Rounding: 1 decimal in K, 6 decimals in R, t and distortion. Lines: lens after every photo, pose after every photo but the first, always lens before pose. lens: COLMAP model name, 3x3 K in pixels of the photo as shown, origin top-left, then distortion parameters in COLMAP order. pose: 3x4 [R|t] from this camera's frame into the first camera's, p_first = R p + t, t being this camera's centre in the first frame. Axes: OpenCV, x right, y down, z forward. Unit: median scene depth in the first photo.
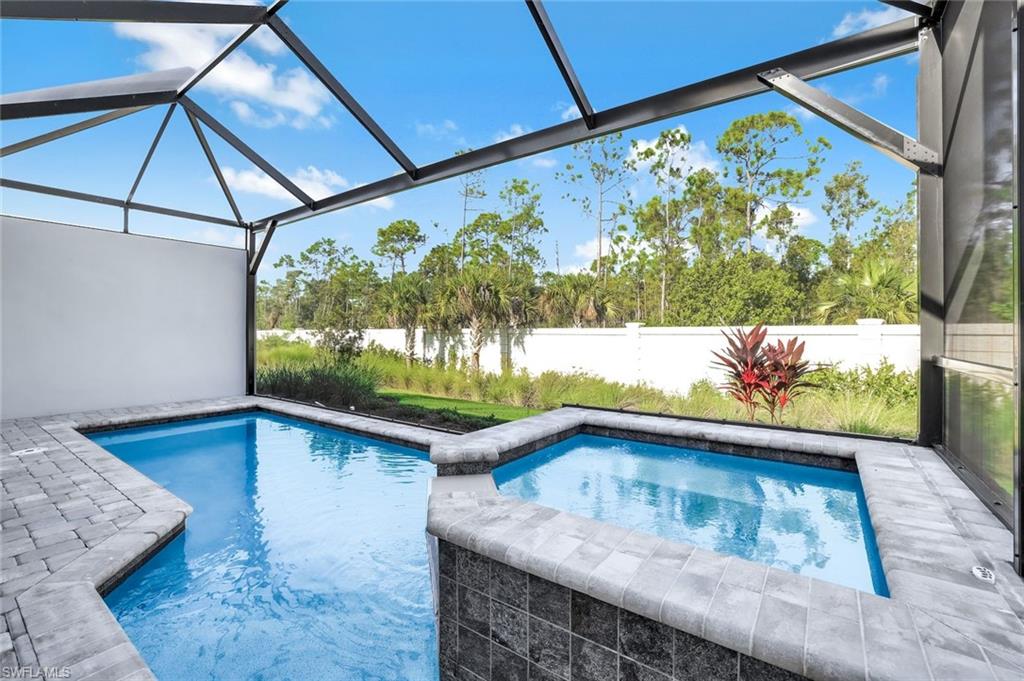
lens RADIAL K [[439.1, 0, 512.0], [0, 439.1, 340.5], [0, 0, 1]] dist [0.000244, 0.000124]
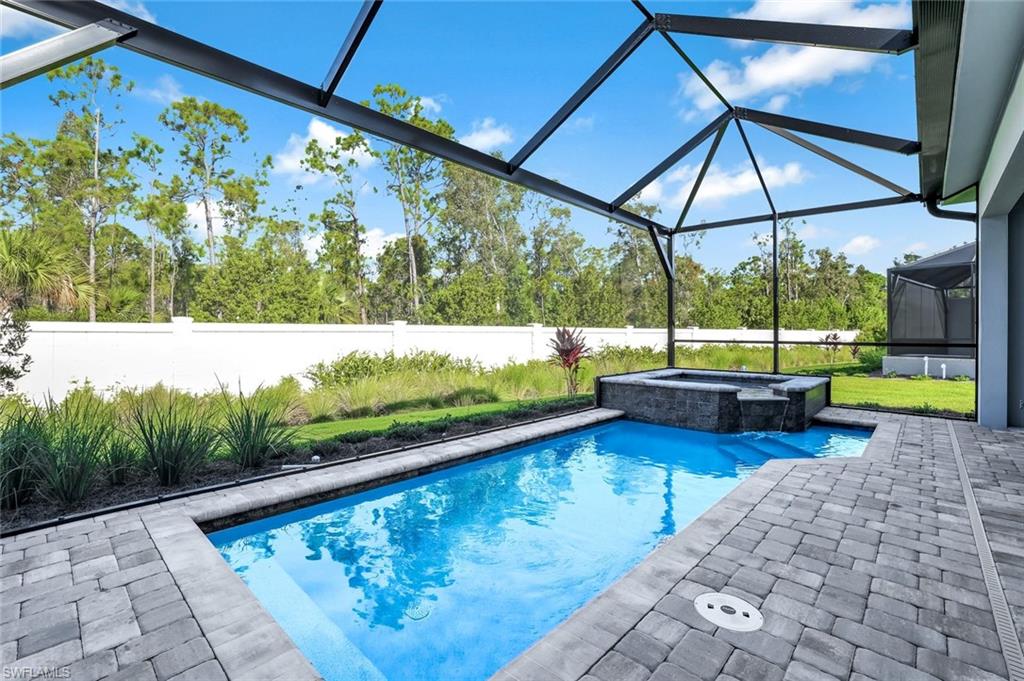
lens RADIAL K [[439.1, 0, 512.0], [0, 439.1, 340.5], [0, 0, 1]] dist [0.000244, 0.000124]
pose [[0.122195, -0.019166, 0.992321, -0.905248], [0.011184, 0.999777, 0.017933, -0.013258], [-0.992443, 0.008907, 0.122382, 0.674591]]
